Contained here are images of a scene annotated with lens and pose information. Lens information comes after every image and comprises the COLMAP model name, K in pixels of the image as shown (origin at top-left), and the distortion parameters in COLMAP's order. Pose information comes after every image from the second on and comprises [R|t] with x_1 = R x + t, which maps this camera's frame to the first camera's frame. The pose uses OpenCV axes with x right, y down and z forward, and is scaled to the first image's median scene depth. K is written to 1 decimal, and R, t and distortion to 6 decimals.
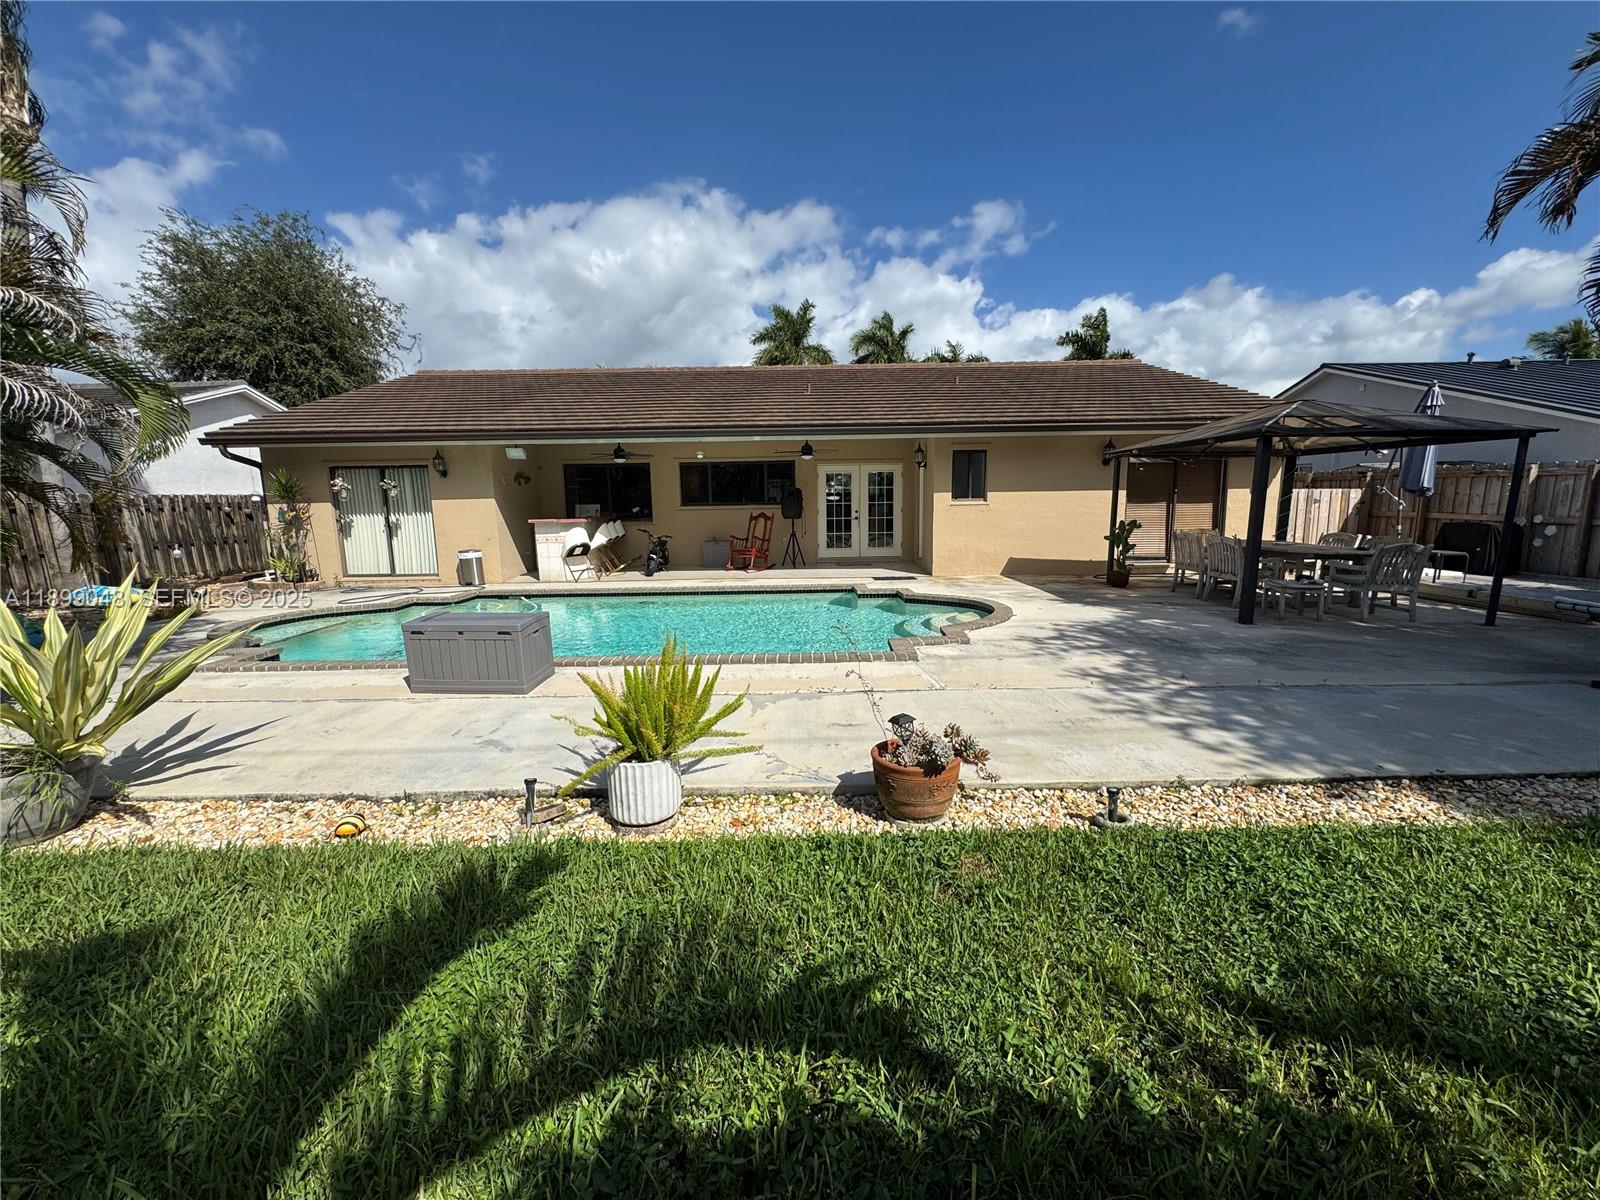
lens RADIAL K [[639.9, 0, 800.0], [0, 639.9, 600.0], [0, 0, 1]] dist [0.000750, 0.000046]
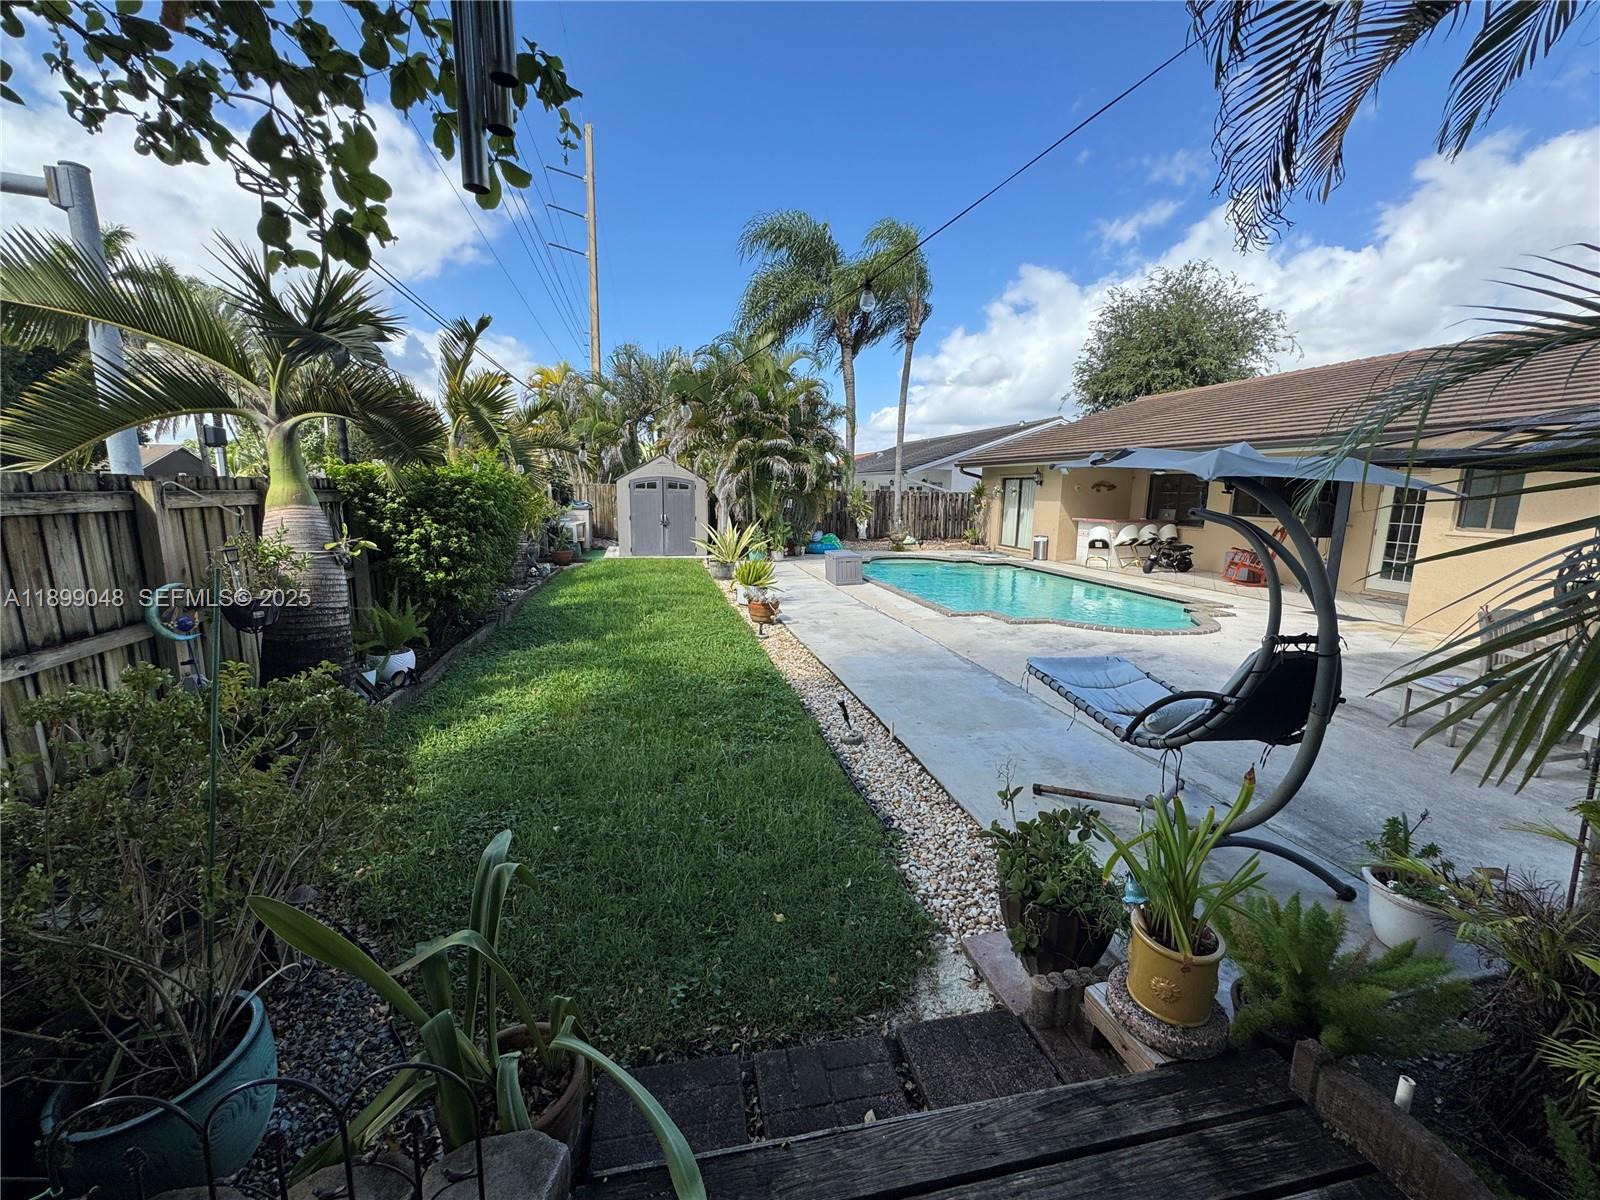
lens RADIAL K [[639.9, 0, 800.0], [0, 639.9, 600.0], [0, 0, 1]] dist [0.000750, 0.000046]
pose [[0.229323, 0.188045, -0.955013, 0.764405], [-0.167258, 0.974179, 0.151656, -0.061608], [0.958872, 0.124956, 0.254854, 0.107257]]
